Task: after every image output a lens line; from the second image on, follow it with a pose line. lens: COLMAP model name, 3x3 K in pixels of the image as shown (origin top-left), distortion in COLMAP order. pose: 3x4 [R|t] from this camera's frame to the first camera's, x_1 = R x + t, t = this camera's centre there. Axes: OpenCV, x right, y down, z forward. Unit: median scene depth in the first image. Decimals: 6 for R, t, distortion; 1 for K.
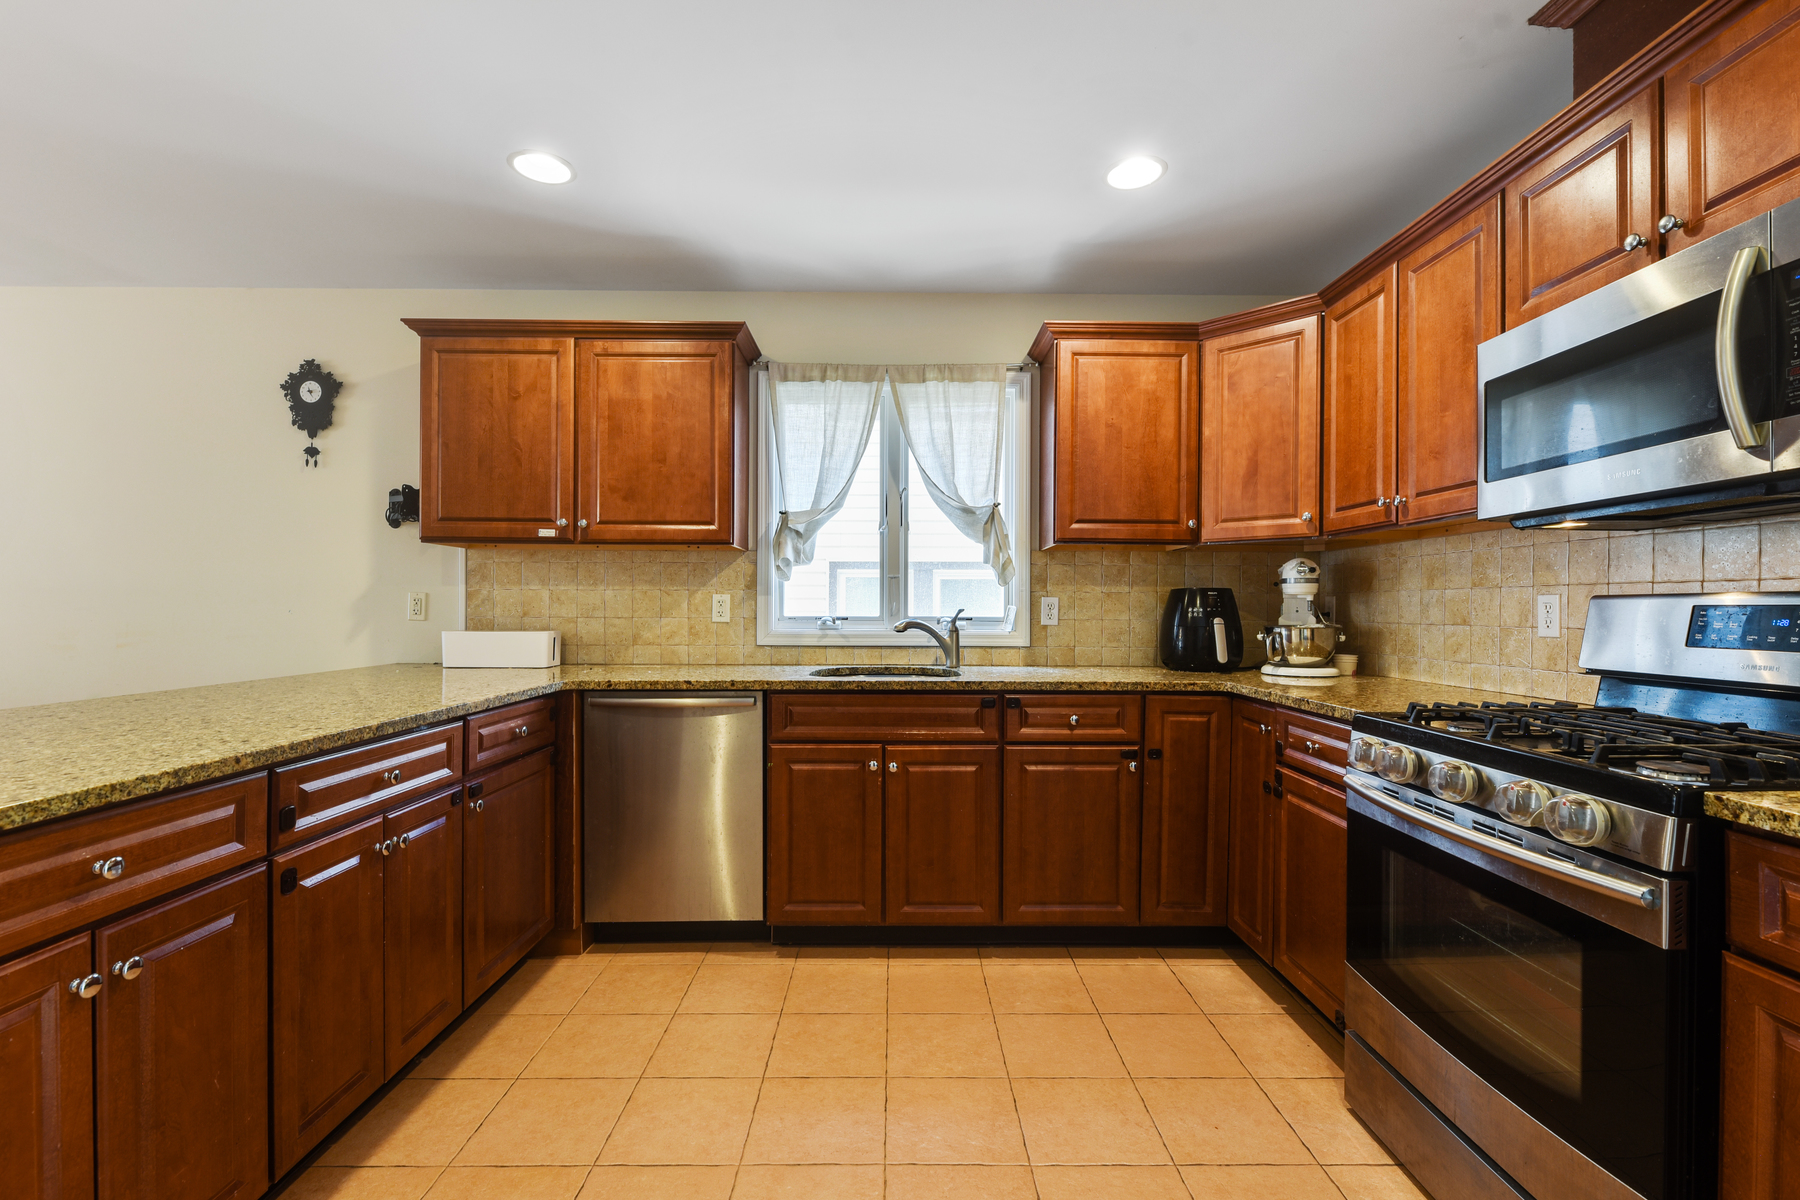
lens RADIAL K [[793.9, 0, 895.3], [0, 793.9, 604.5], [0, 0, 1]] dist [0.000403, -0.003008]
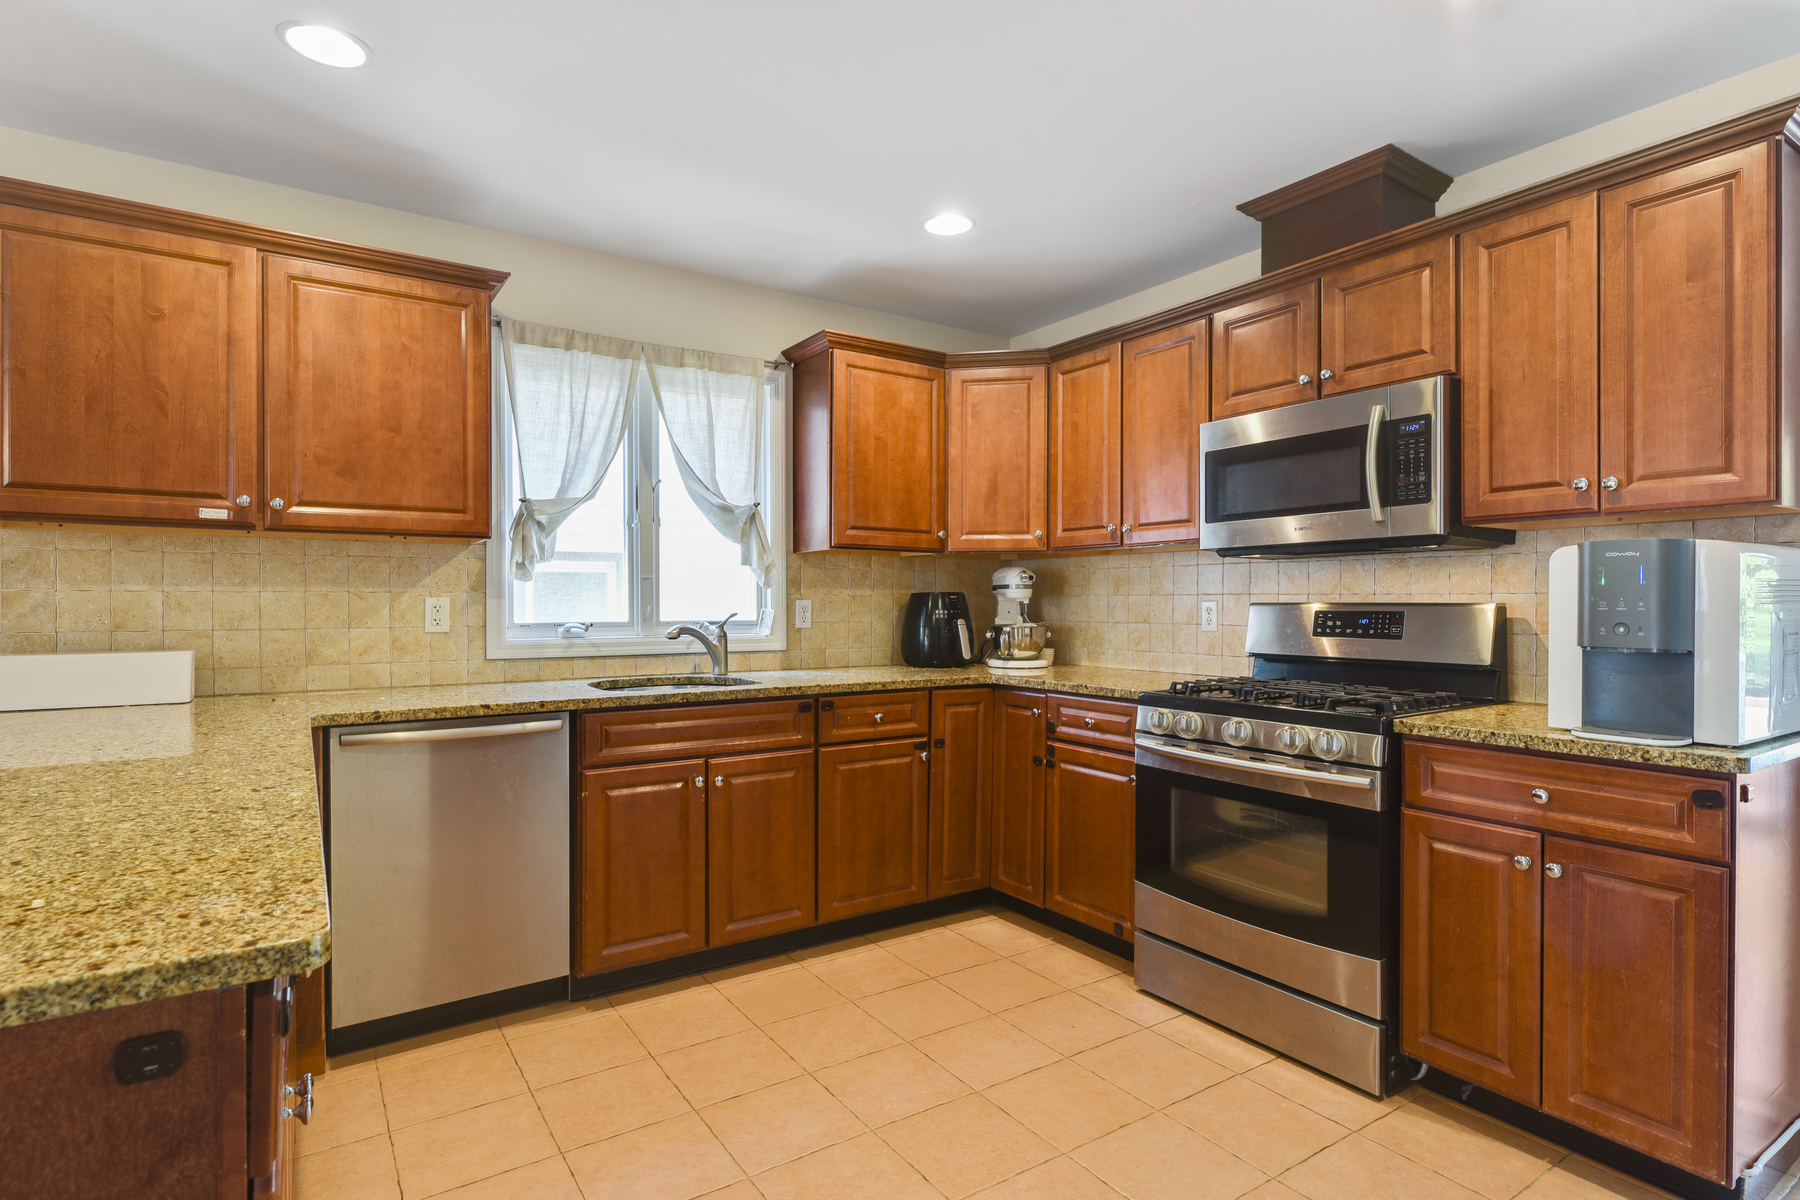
lens RADIAL K [[930.2, 0, 904.7], [0, 930.2, 600.9], [0, 0, 1]] dist [0.001633, -0.000767]
pose [[0.830580, -0.003257, 0.556890, -0.413322], [0.000451, 0.999987, 0.005175, -0.016579], [-0.556899, -0.004047, 0.830570, -0.049760]]
